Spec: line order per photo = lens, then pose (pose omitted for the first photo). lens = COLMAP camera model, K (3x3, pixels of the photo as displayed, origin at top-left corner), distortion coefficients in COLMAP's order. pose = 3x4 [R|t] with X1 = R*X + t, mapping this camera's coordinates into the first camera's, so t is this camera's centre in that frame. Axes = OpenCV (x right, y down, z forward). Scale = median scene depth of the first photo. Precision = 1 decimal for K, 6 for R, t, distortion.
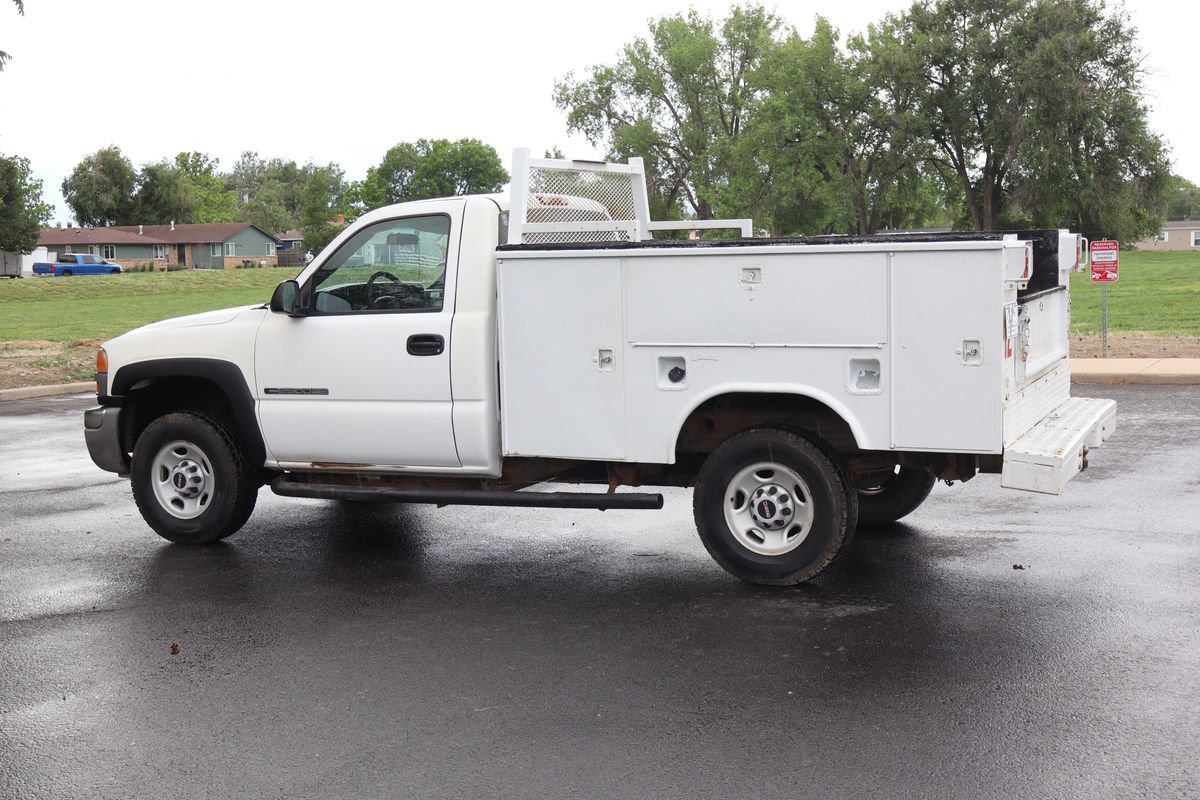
lens RADIAL K [[1619.5, 0, 600.0], [0, 1619.5, 400.0], [0, 0, 1]] dist [0.033236, 0.017793]
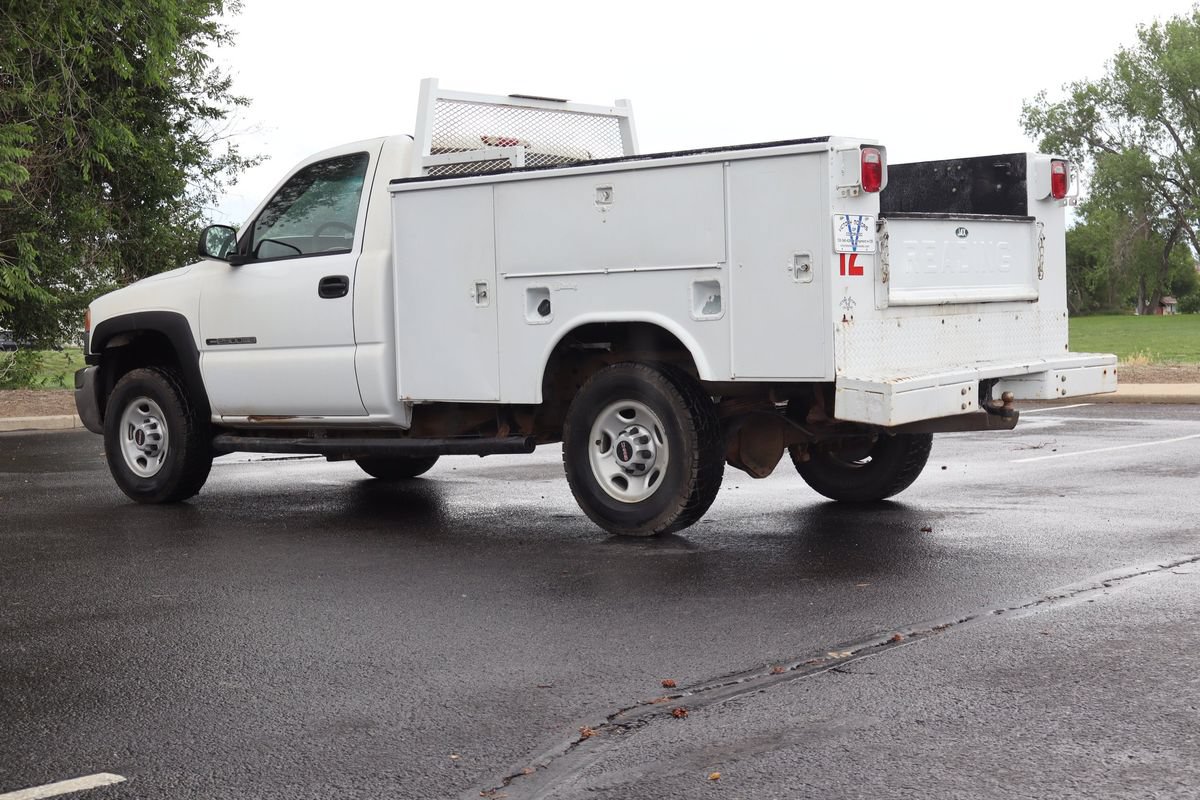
lens RADIAL K [[1947.1, 0, 580.2], [0, 1947.1, 401.3], [0, 0, 1]] dist [0.020503, -0.063046]
pose [[0.958853, 0.010066, -0.283726, 0.328309], [-0.025068, 0.998470, -0.049295, 0.079106], [0.282795, 0.054379, 0.957638, -0.051344]]
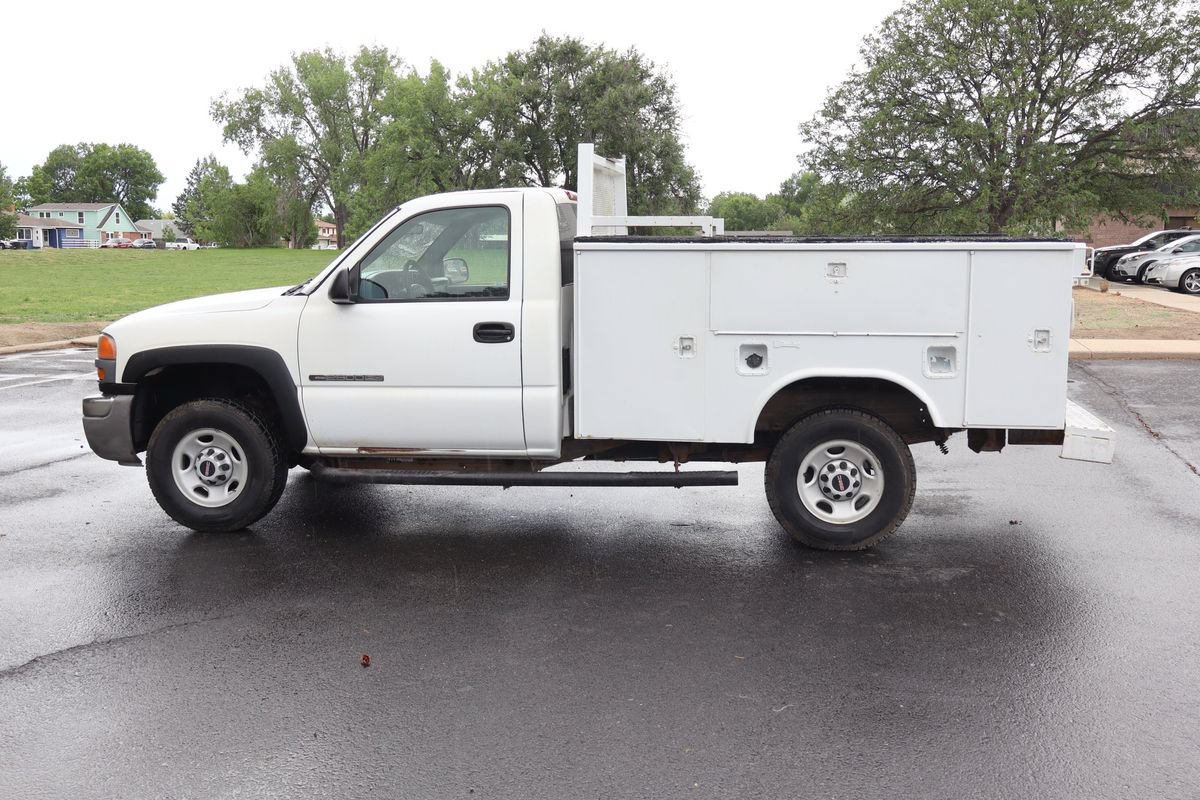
lens RADIAL K [[1255.8, 0, 613.8], [0, 1255.8, 402.2], [0, 0, 1]] dist [0.027133, 0.015424]
pose [[0.952926, -0.017296, 0.302709, -0.254186], [0.007951, 0.999454, 0.032076, -0.013424], [-0.303098, -0.028159, 0.952543, 0.196575]]
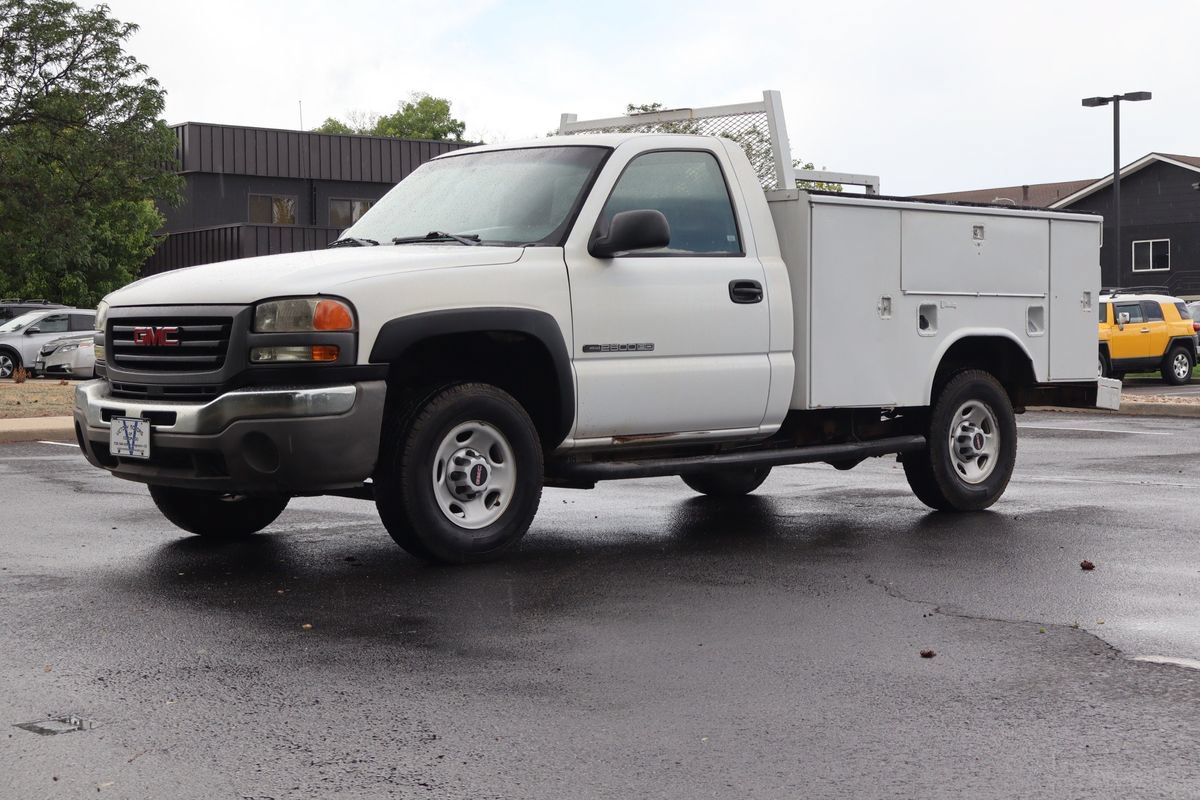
lens RADIAL K [[1947.1, 0, 580.2], [0, 1947.1, 401.3], [0, 0, 1]] dist [0.020503, -0.063046]
pose [[0.380392, -0.012082, 0.924747, -1.051234], [0.079244, 0.996663, -0.019575, 0.037249], [-0.921424, 0.080727, 0.380080, 0.620507]]
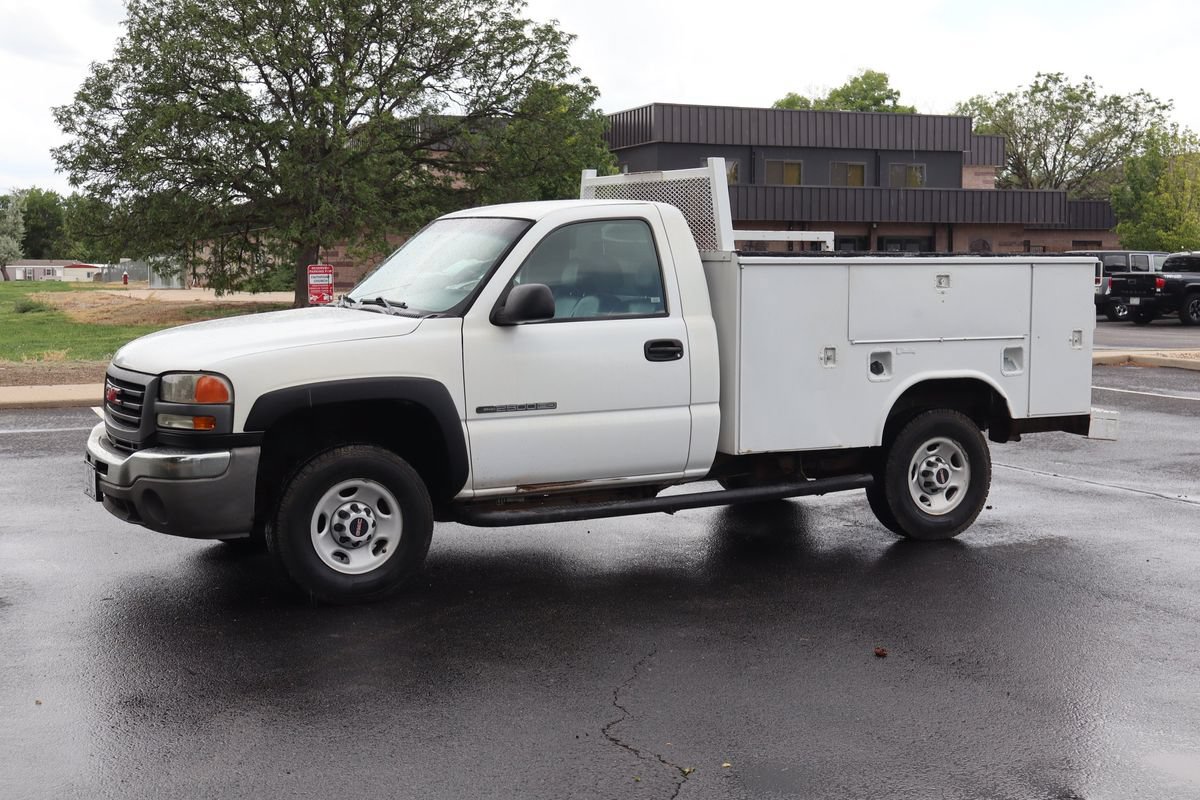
lens RADIAL K [[1510.0, 0, 600.0], [0, 1510.0, 400.0], [0, 0, 1]] dist [0.016010, 0.006446]
pose [[0.606664, -0.053829, 0.793134, -0.787192], [0.060261, 0.997948, 0.021636, -0.023844], [-0.792671, 0.034669, 0.608663, 0.434364]]
